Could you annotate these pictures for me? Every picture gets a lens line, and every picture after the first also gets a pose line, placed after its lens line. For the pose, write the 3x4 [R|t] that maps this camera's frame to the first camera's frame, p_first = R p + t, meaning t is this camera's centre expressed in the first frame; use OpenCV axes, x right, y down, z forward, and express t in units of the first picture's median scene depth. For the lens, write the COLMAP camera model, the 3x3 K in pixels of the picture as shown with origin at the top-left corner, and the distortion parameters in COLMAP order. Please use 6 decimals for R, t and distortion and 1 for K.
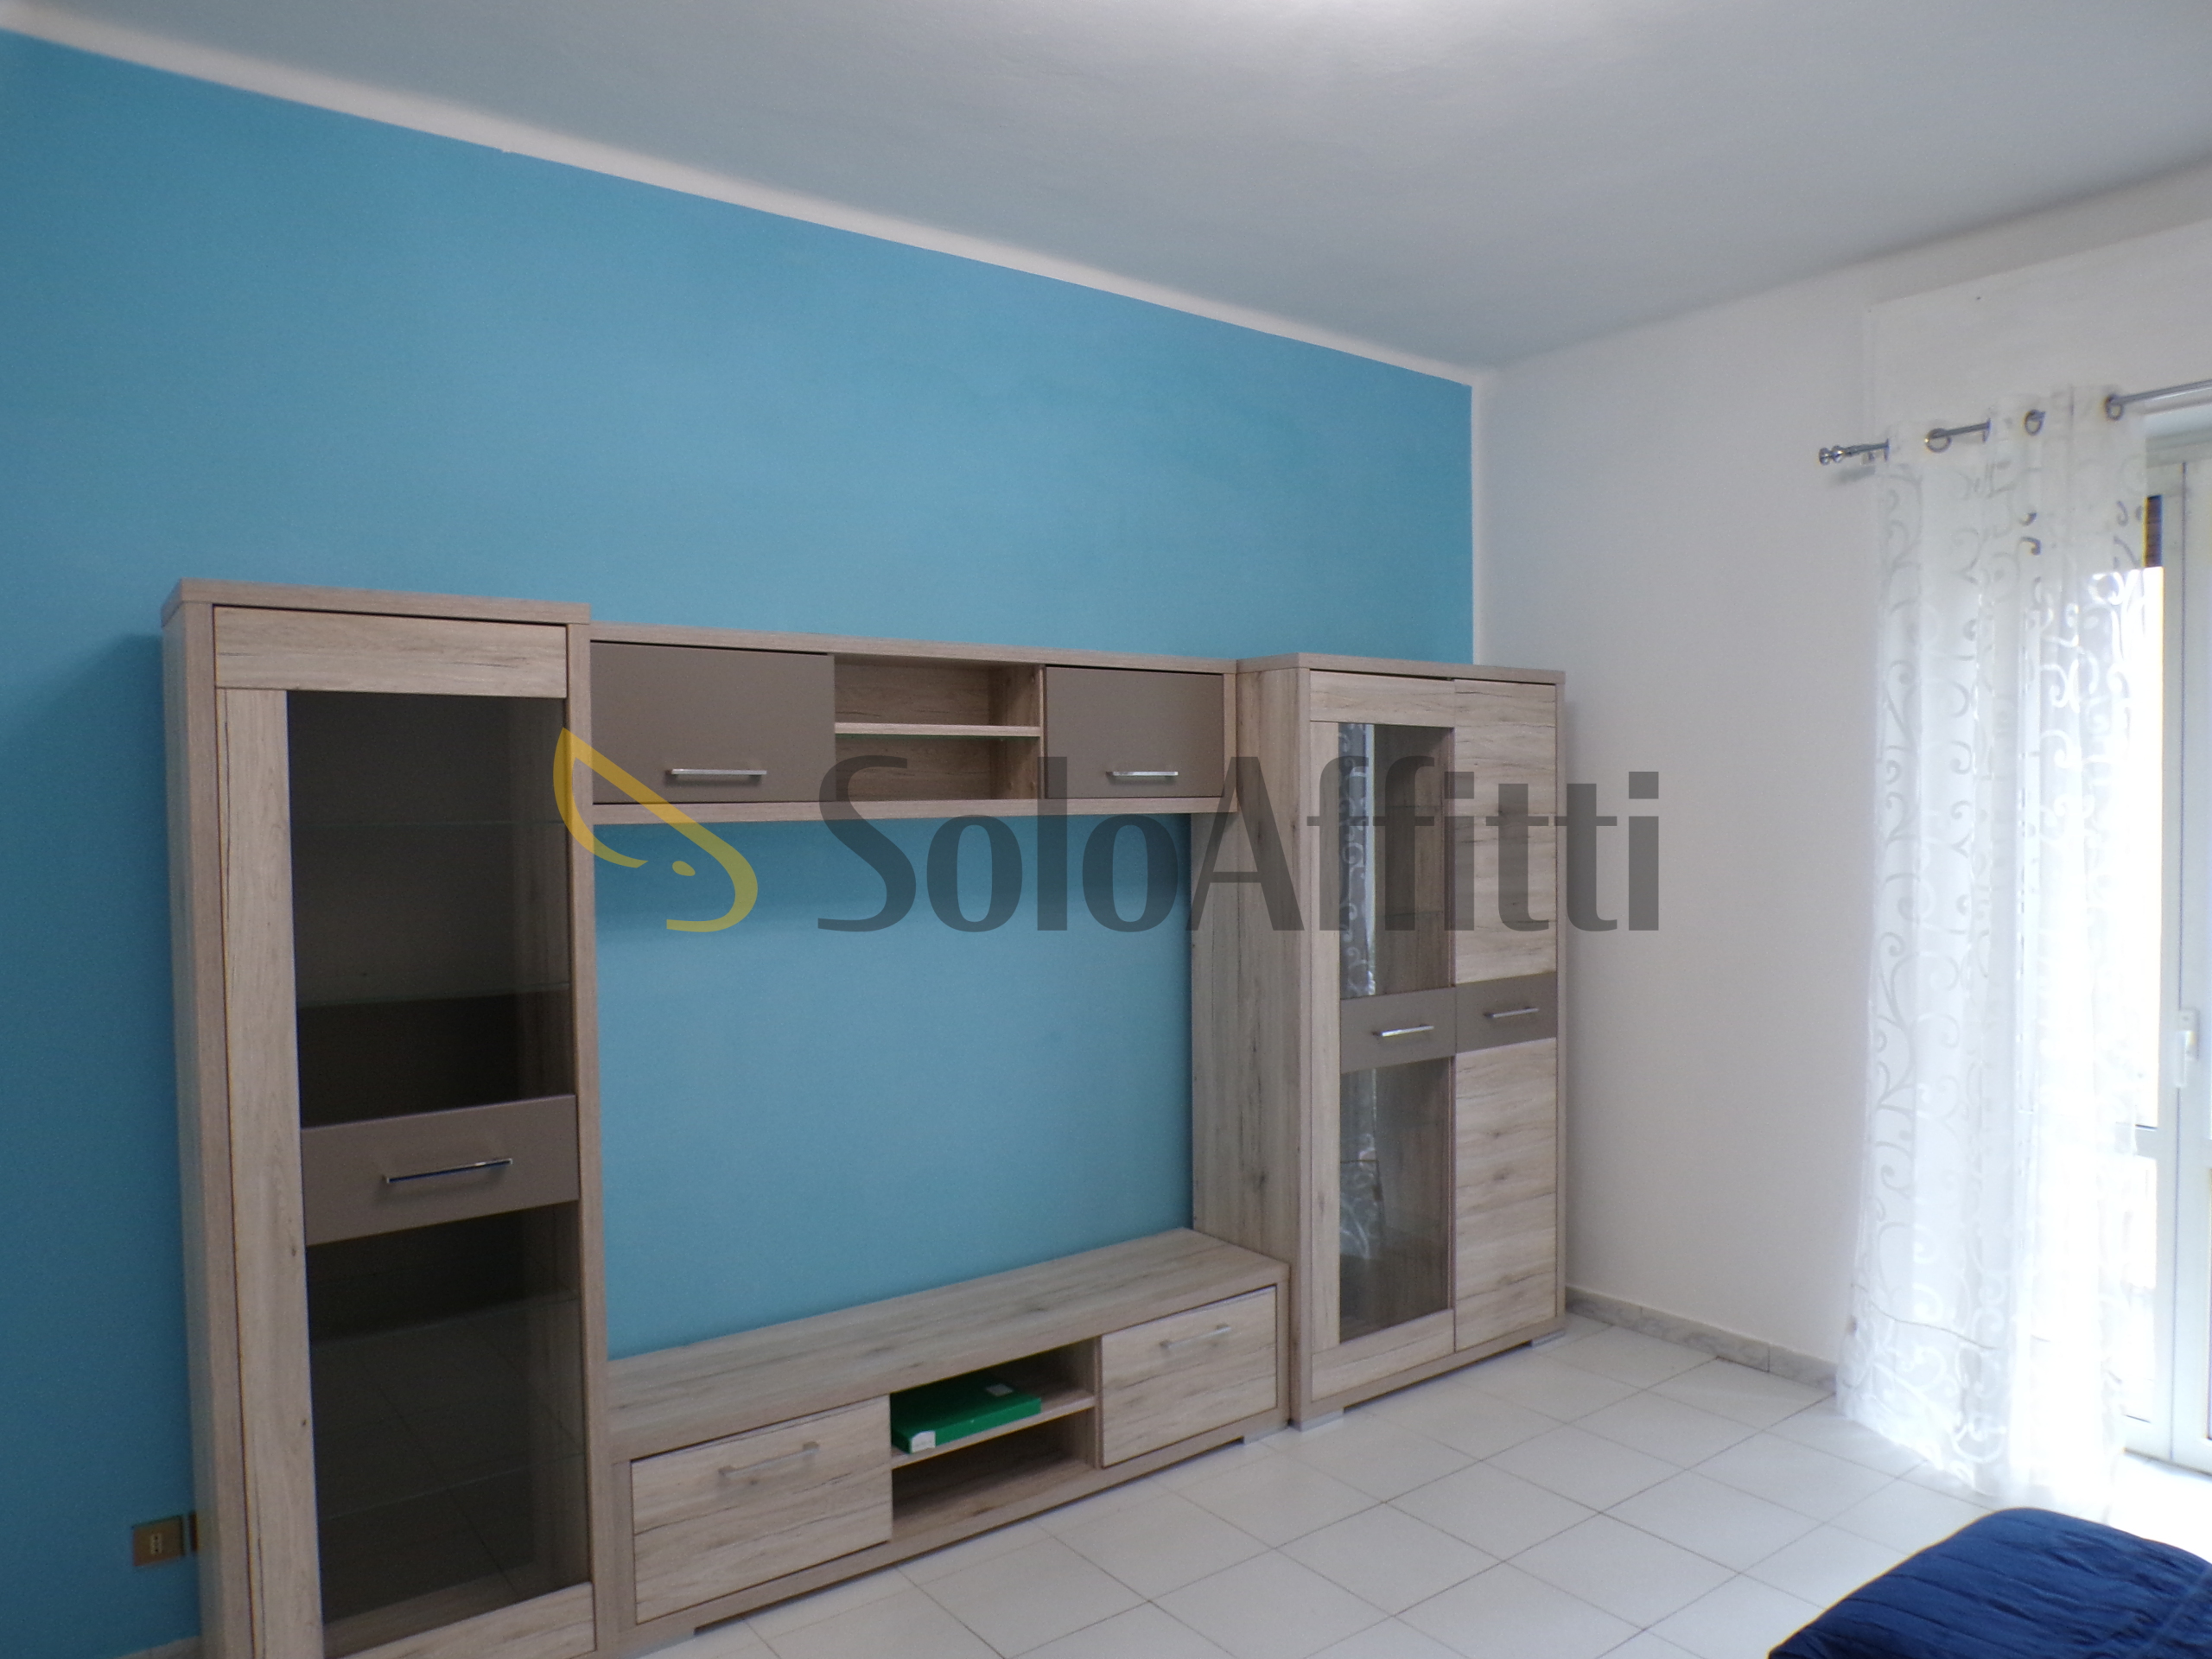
lens RADIAL K [[1496.8, 0, 1107.5], [0, 1496.8, 857.4], [0, 0, 1]] dist [-0.007255, -0.000834]
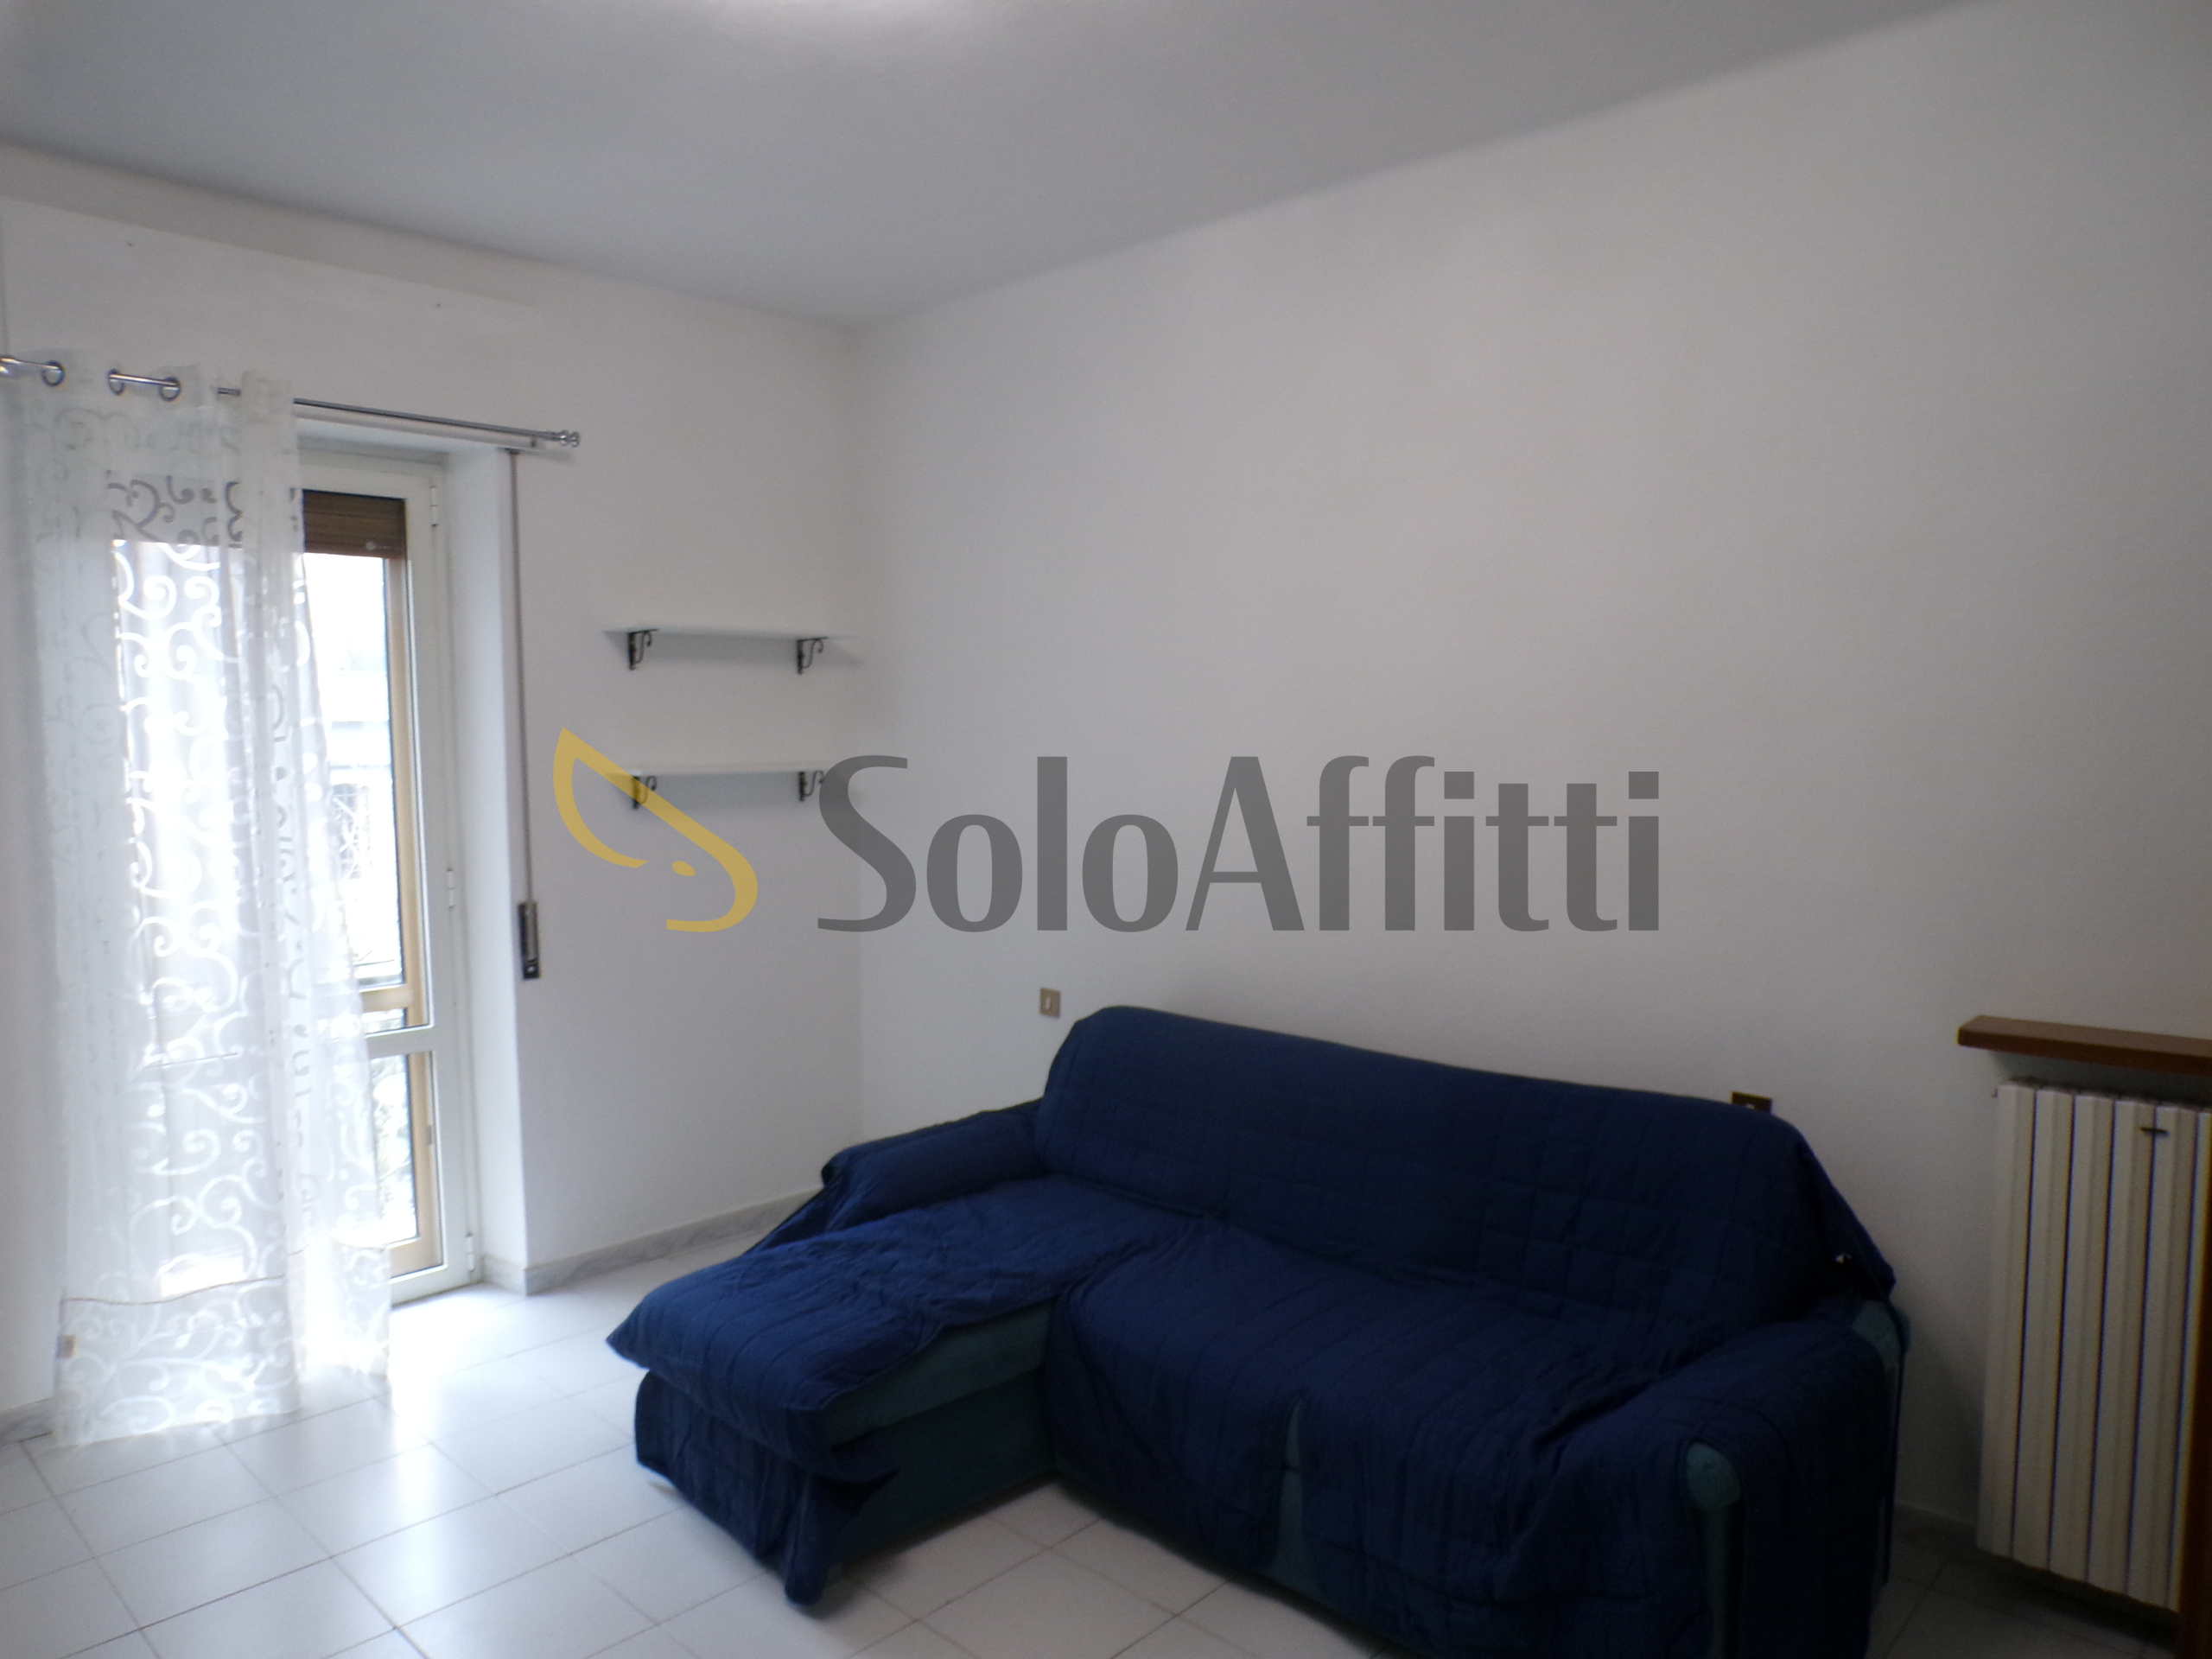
lens RADIAL K [[1496.8, 0, 1107.5], [0, 1496.8, 857.4], [0, 0, 1]] dist [-0.007255, -0.000834]
pose [[-0.183867, -0.076230, 0.979991, -0.657330], [0.044000, 0.995351, 0.085680, -0.040783], [-0.981966, 0.058873, -0.179659, 0.728068]]
